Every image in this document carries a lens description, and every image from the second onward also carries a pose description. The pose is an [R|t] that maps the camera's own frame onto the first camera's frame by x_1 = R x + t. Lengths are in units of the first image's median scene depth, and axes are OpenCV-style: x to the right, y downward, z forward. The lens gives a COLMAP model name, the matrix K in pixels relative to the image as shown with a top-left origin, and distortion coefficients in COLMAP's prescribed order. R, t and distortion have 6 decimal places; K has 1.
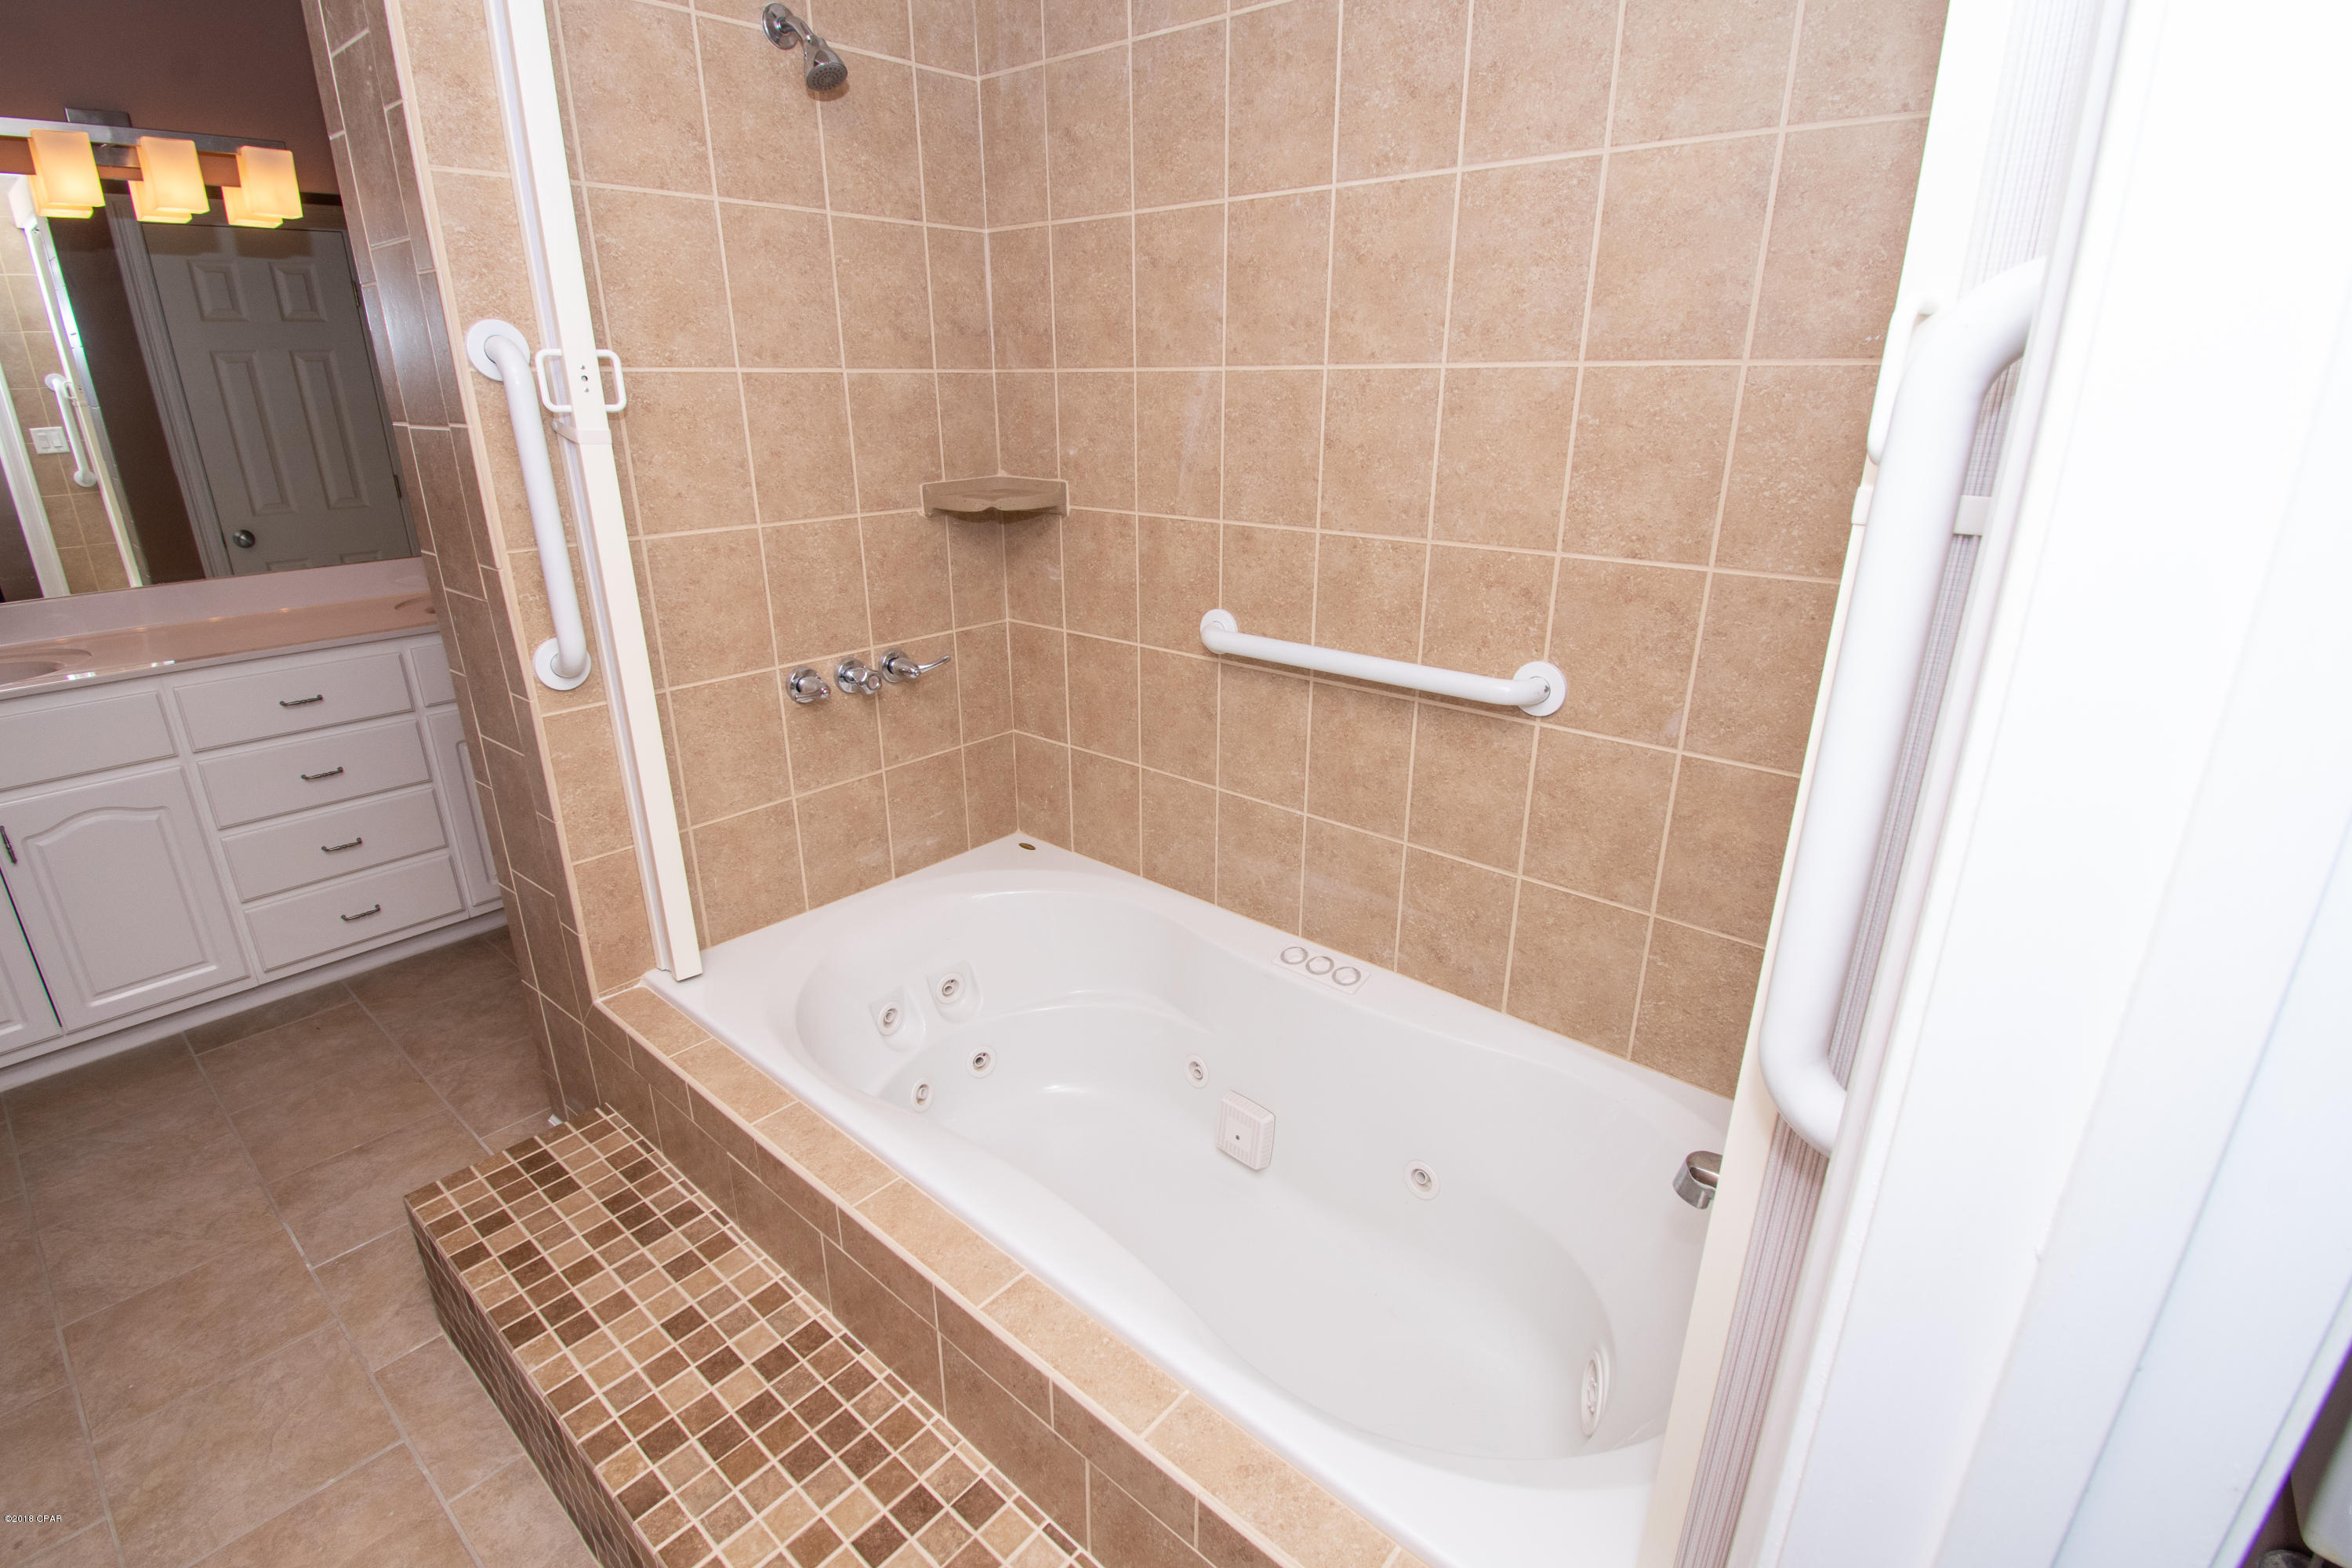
lens RADIAL K [[1083.2, 0, 1121.6], [0, 1083.2, 750.3], [0, 0, 1]] dist [0.045919, -0.026920]
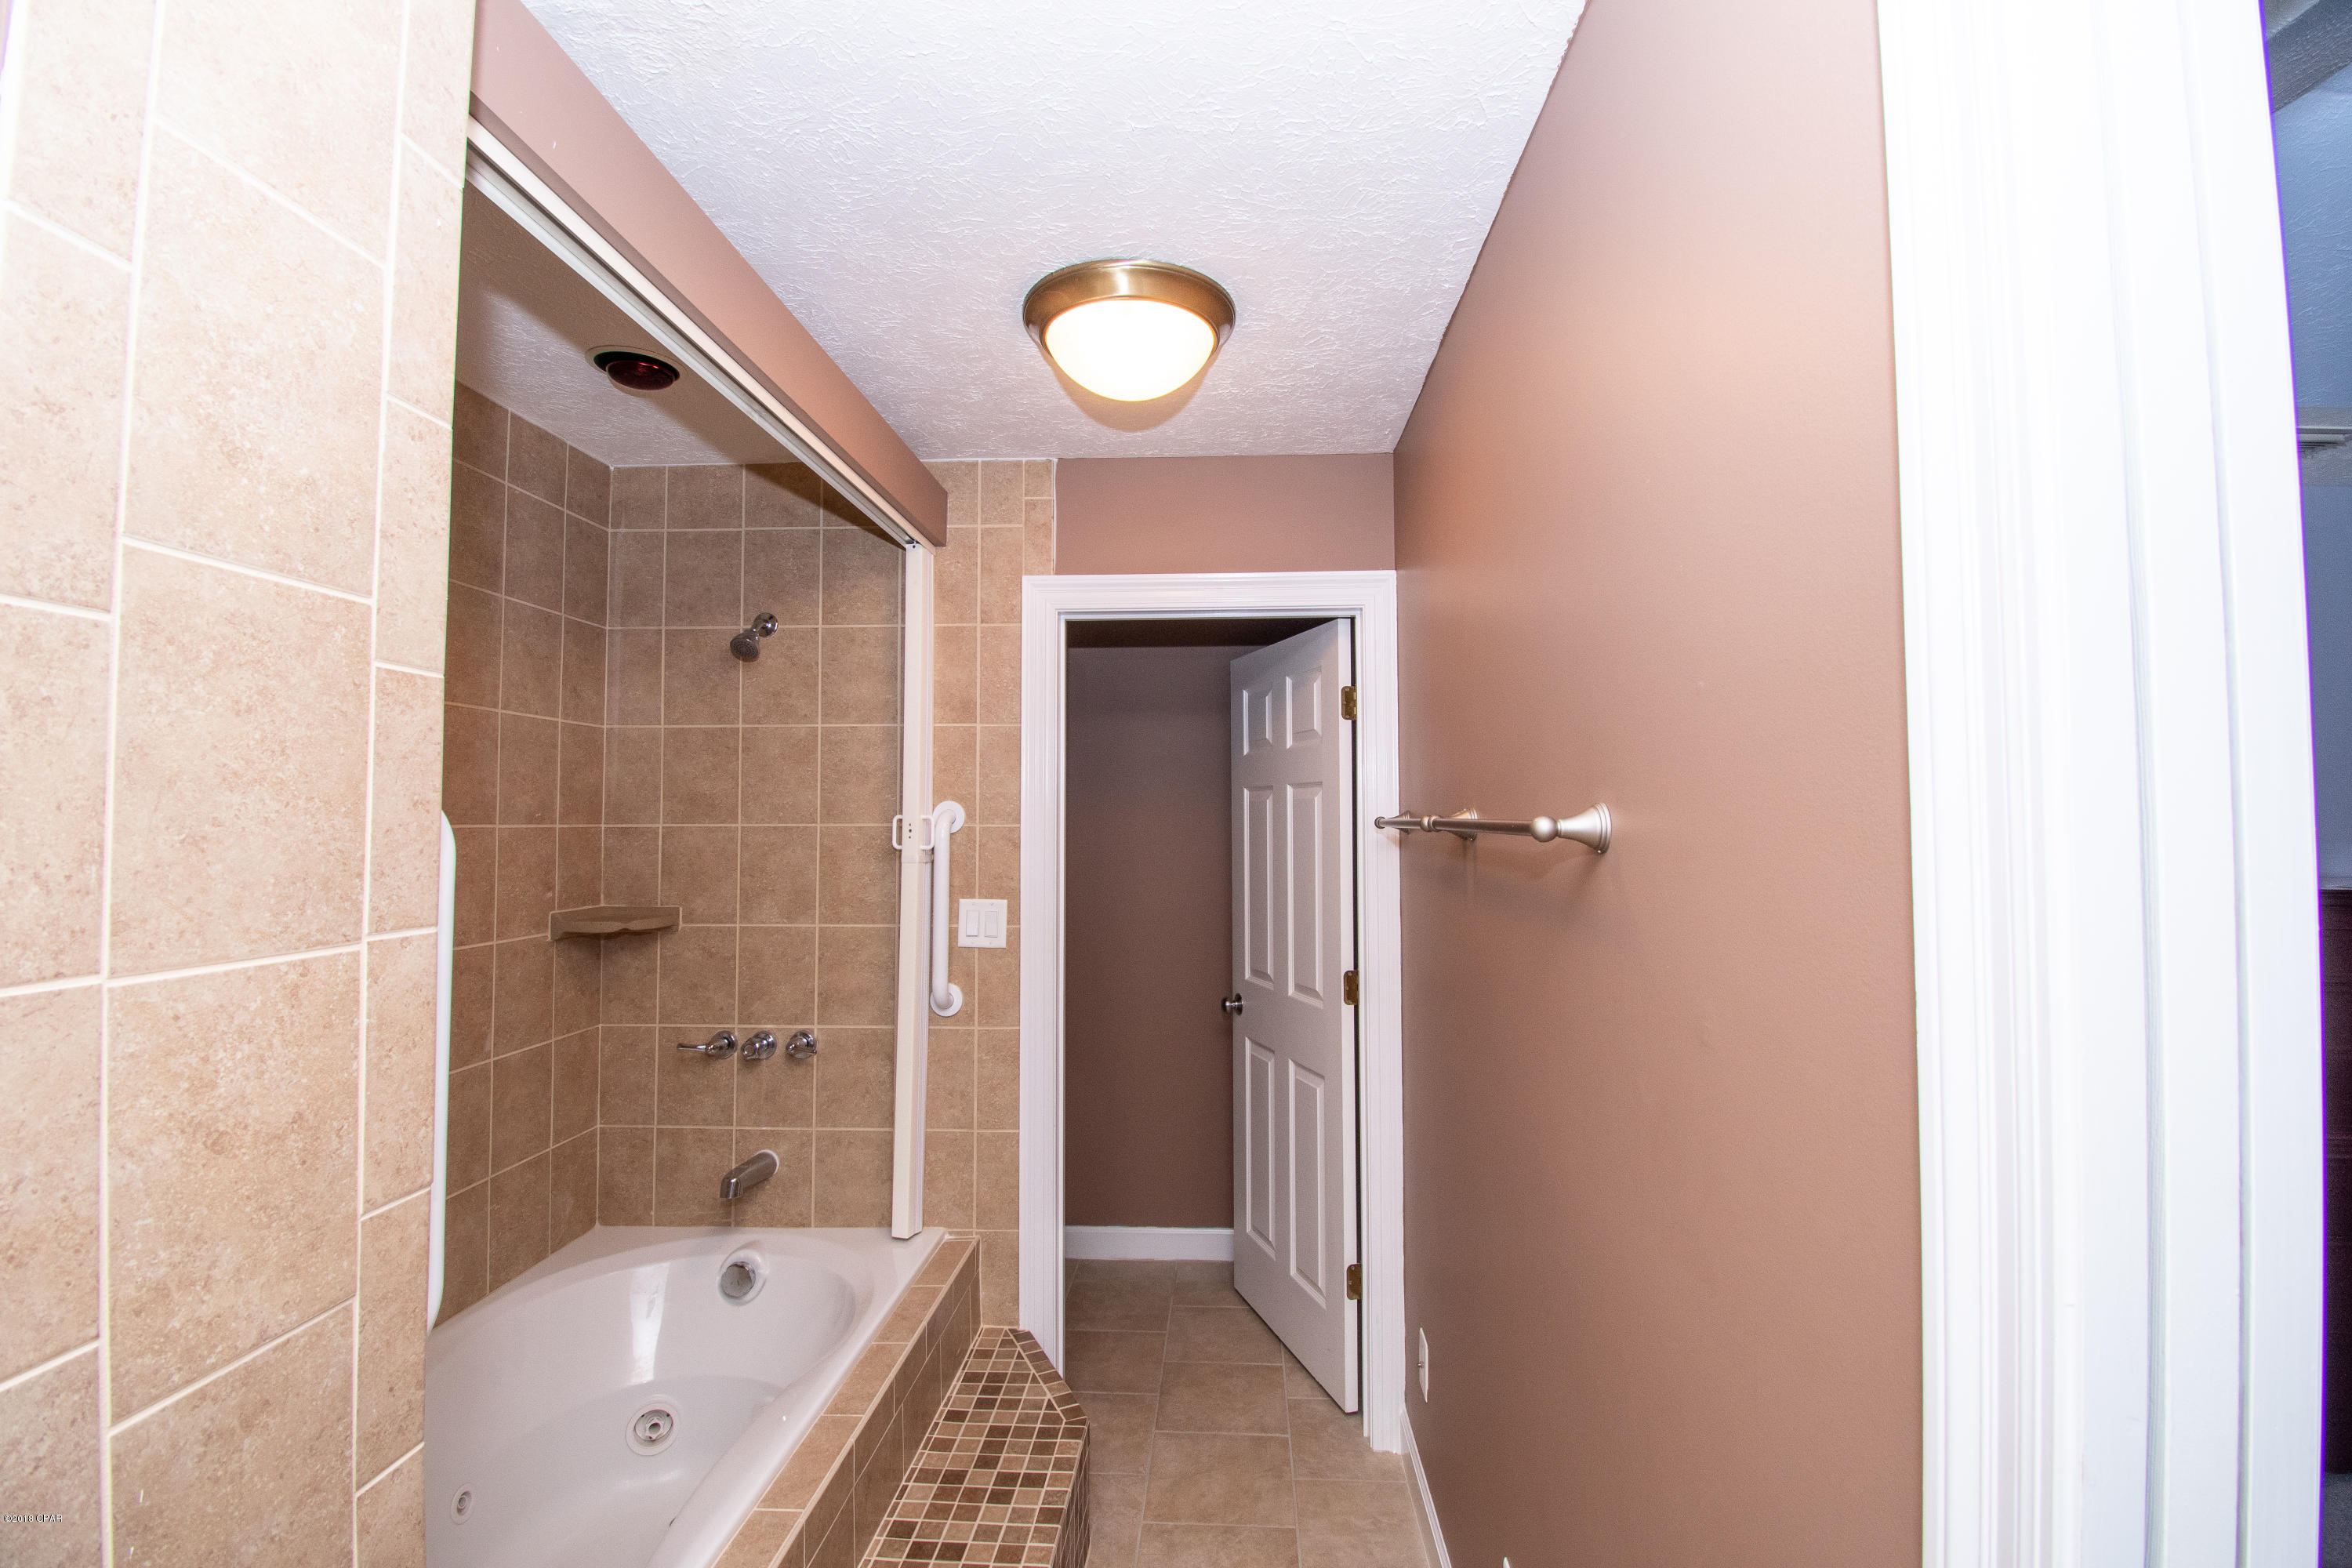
lens RADIAL K [[1048.8, 0, 1176.0], [0, 1048.8, 784.0], [0, 0, 1]] dist [0.013476, -0.024201]
pose [[-0.638888, 0.040793, 0.768217, -1.482502], [0.253663, 0.953917, 0.160305, -0.424104], [-0.726276, 0.297286, -0.619794, 1.274112]]
